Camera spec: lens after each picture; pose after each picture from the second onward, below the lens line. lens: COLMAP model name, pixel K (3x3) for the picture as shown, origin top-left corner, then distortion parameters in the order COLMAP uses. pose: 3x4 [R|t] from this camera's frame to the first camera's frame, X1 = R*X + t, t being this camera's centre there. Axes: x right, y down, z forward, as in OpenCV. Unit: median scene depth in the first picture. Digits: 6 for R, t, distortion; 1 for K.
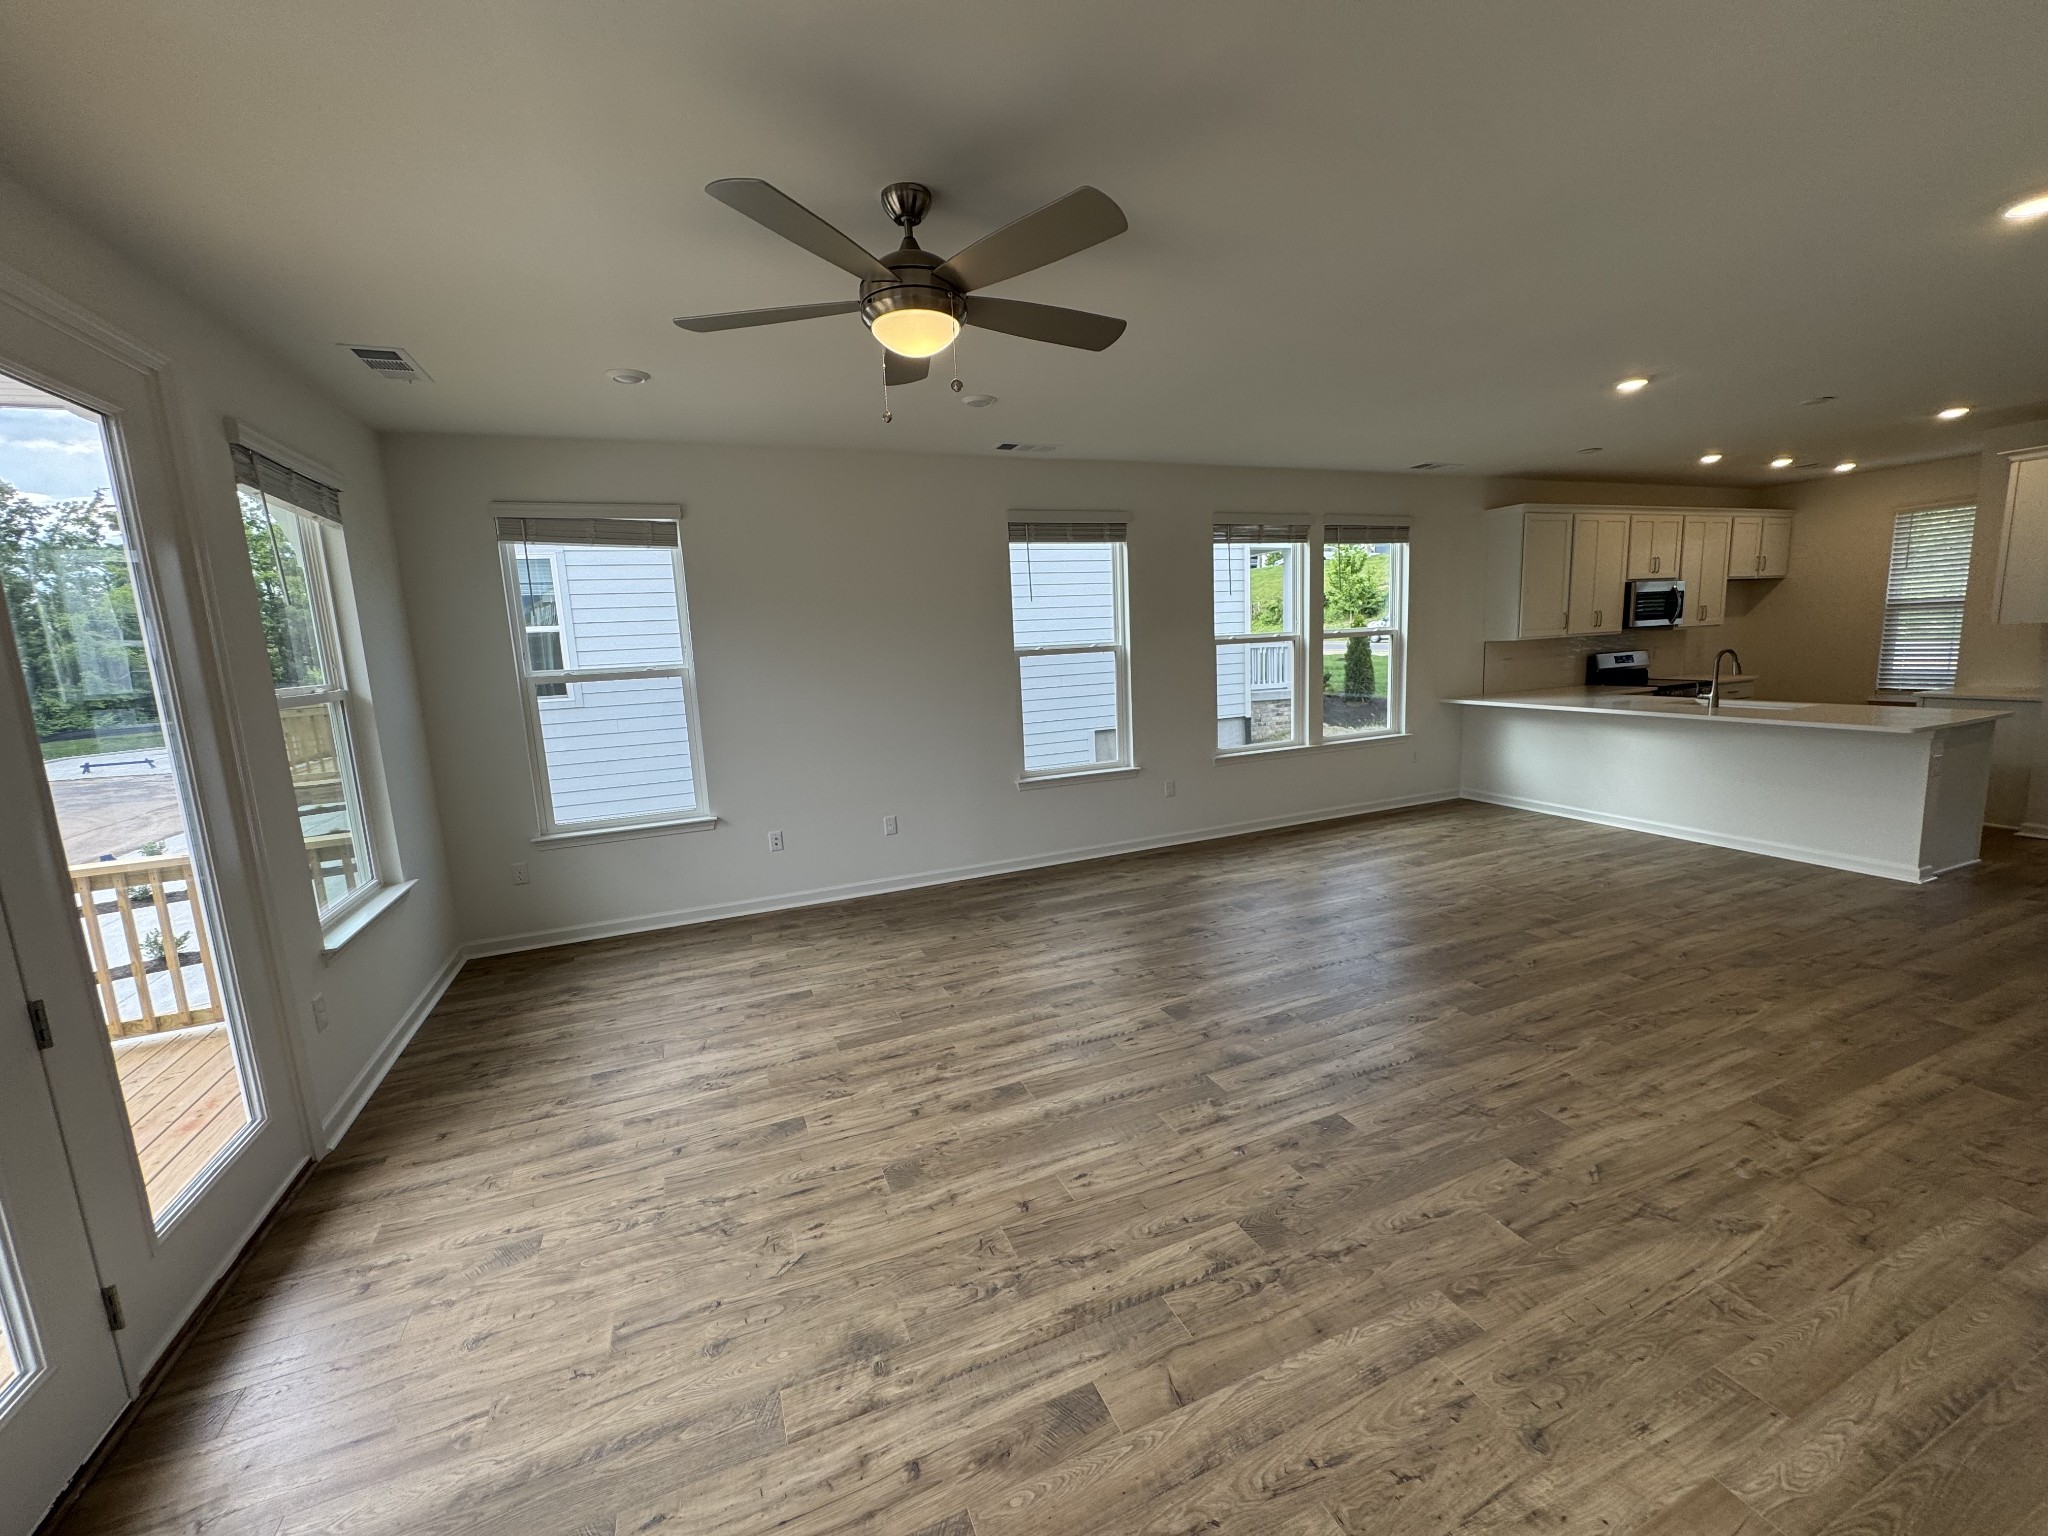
lens RADIAL K [[812.7, 0, 1027.2], [0, 812.7, 764.2], [0, 0, 1]] dist [-0.002443, 0.000616]
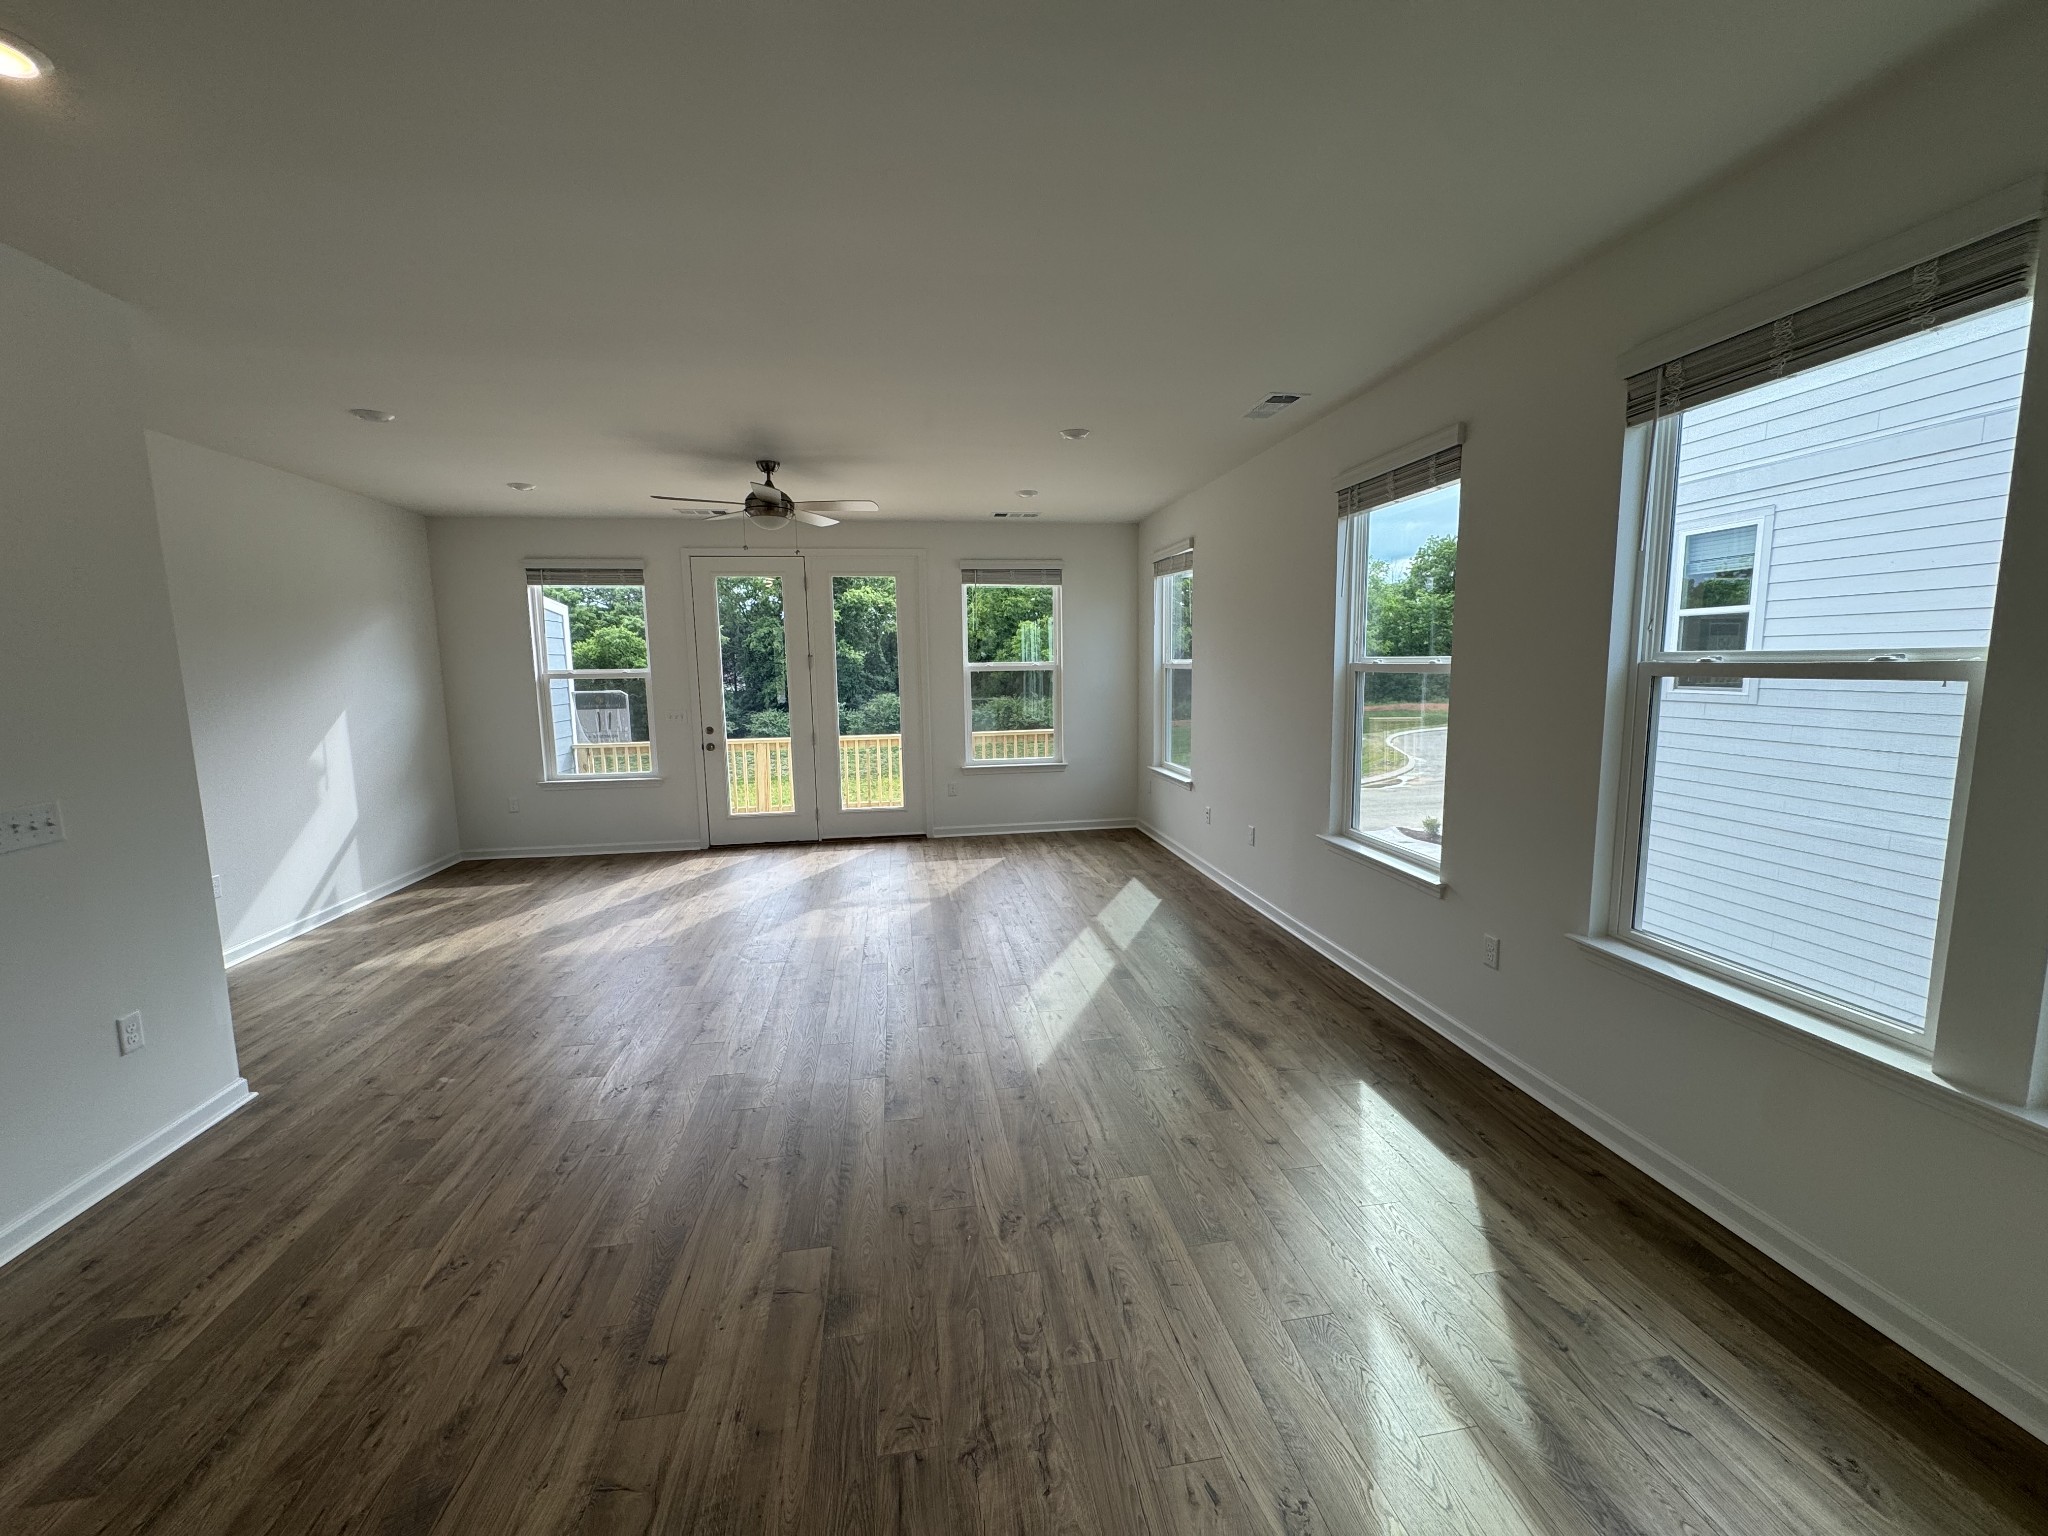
lens RADIAL K [[812.7, 0, 1026.8], [0, 812.7, 766.3], [0, 0, 1]] dist [-0.002443, 0.000616]
pose [[-0.232017, 0.174012, -0.957020, 1.018194], [-0.124213, 0.970513, 0.206579, -0.216660], [0.964748, 0.166804, -0.203561, 1.163274]]
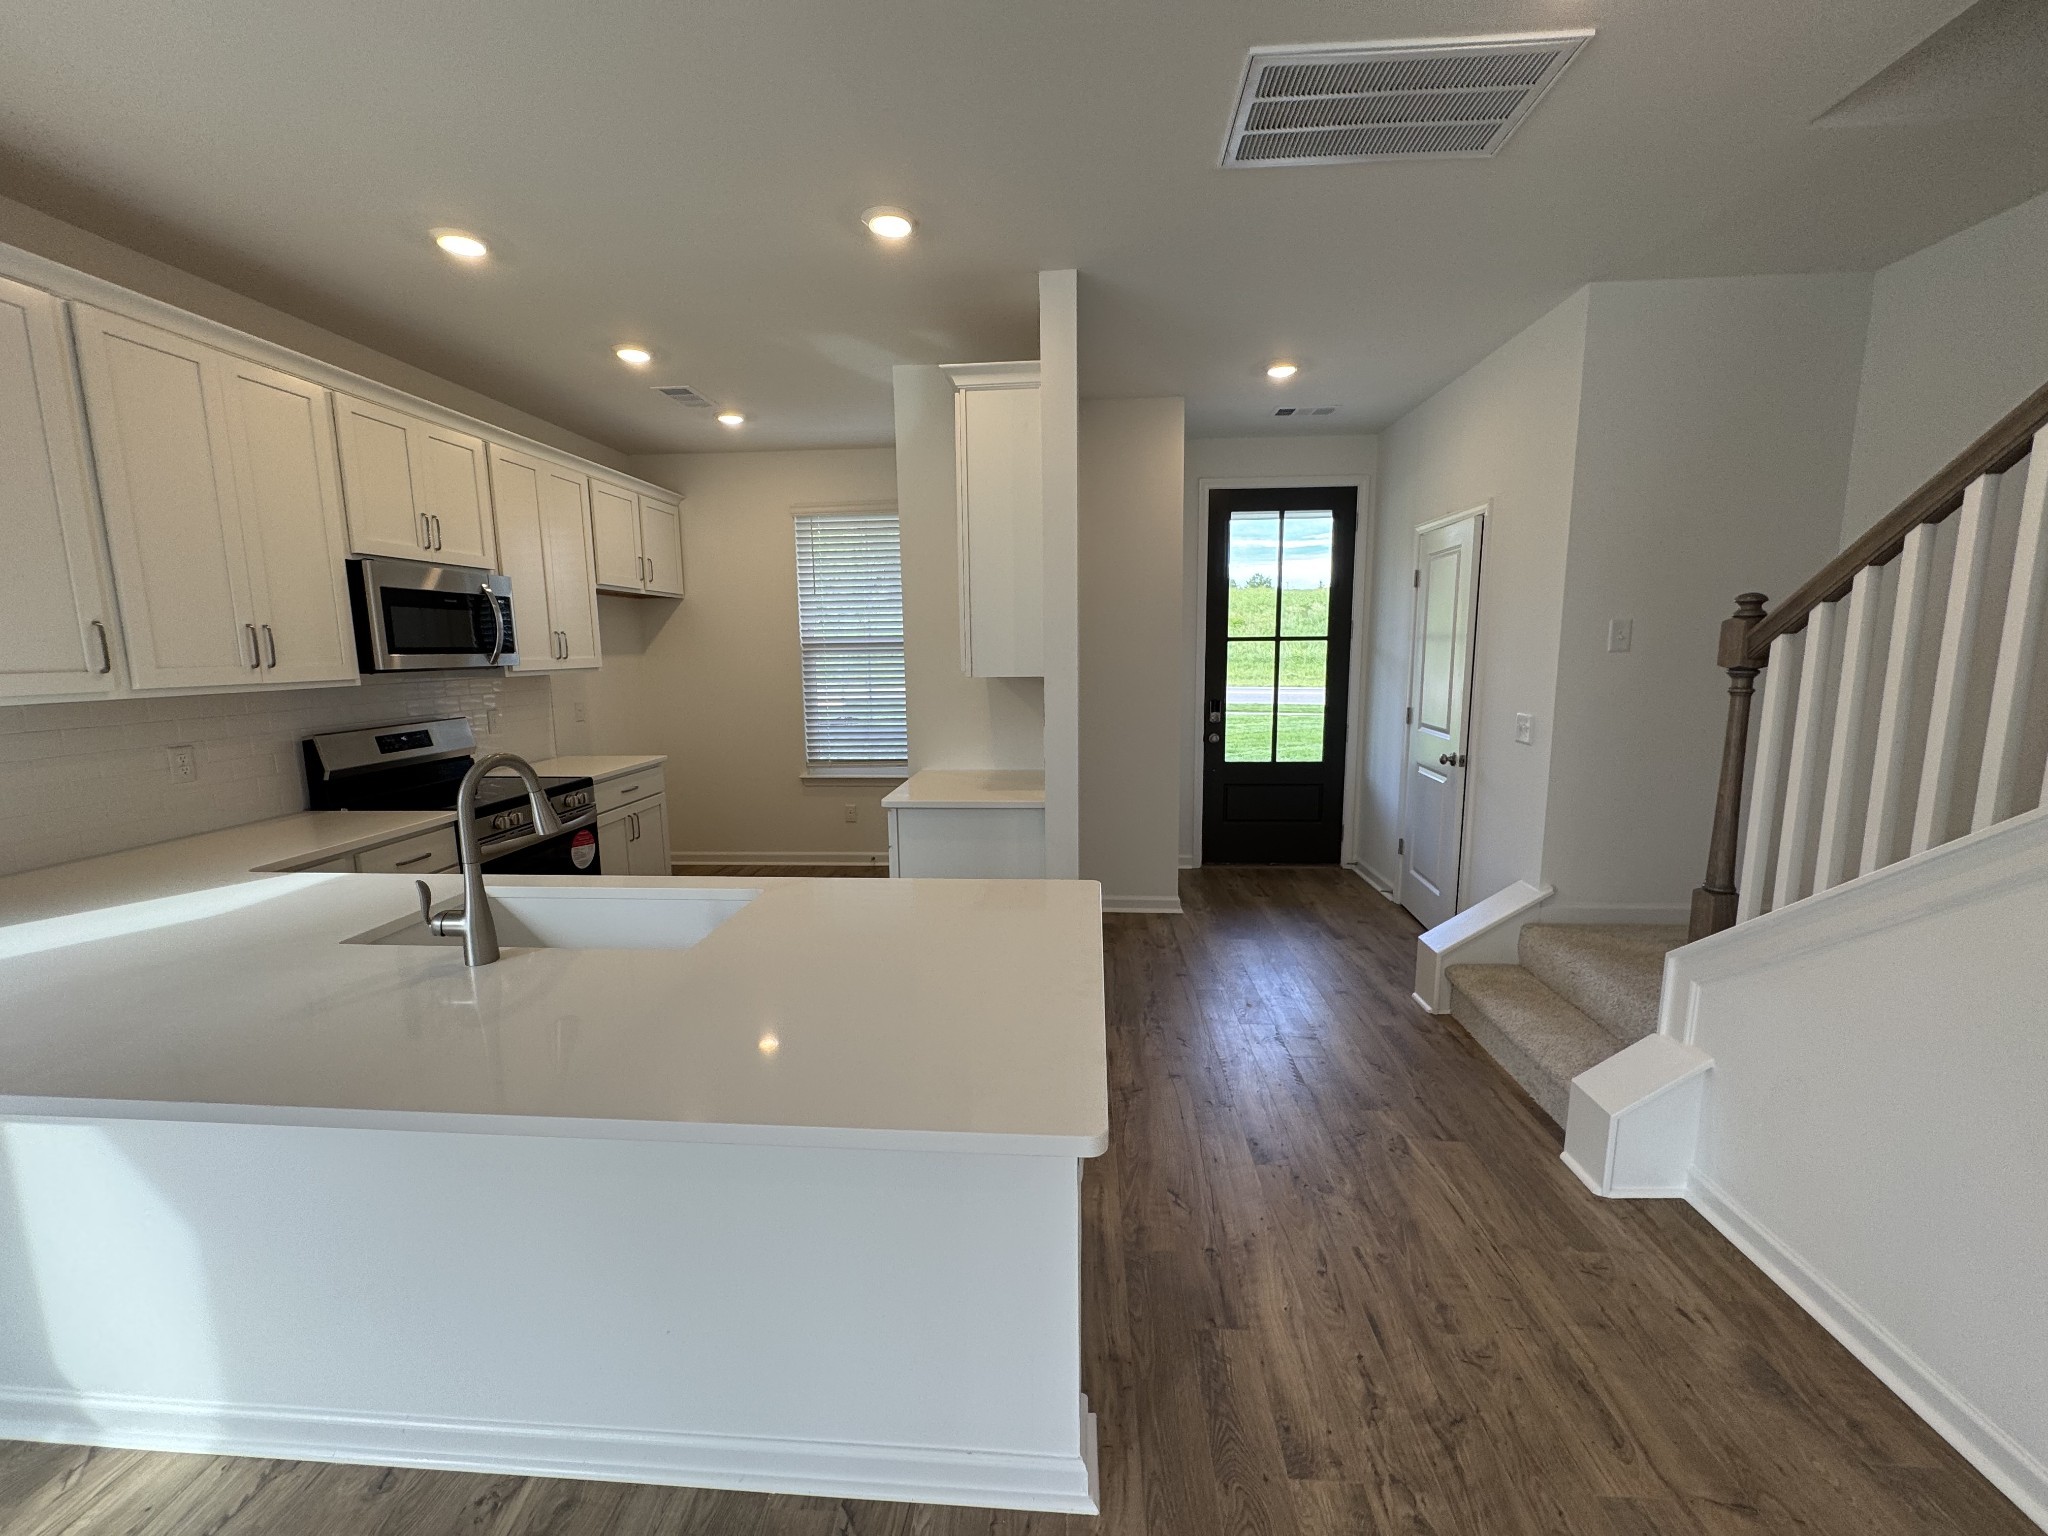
lens RADIAL K [[812.7, 0, 1029.5], [0, 812.7, 760.1], [0, 0, 1]] dist [-0.002443, 0.000616]
pose [[0.443850, -0.083831, 0.892171, 0.903324], [0.130045, 0.991100, 0.028430, -0.160946], [-0.886615, 0.103403, 0.450801, 0.918132]]
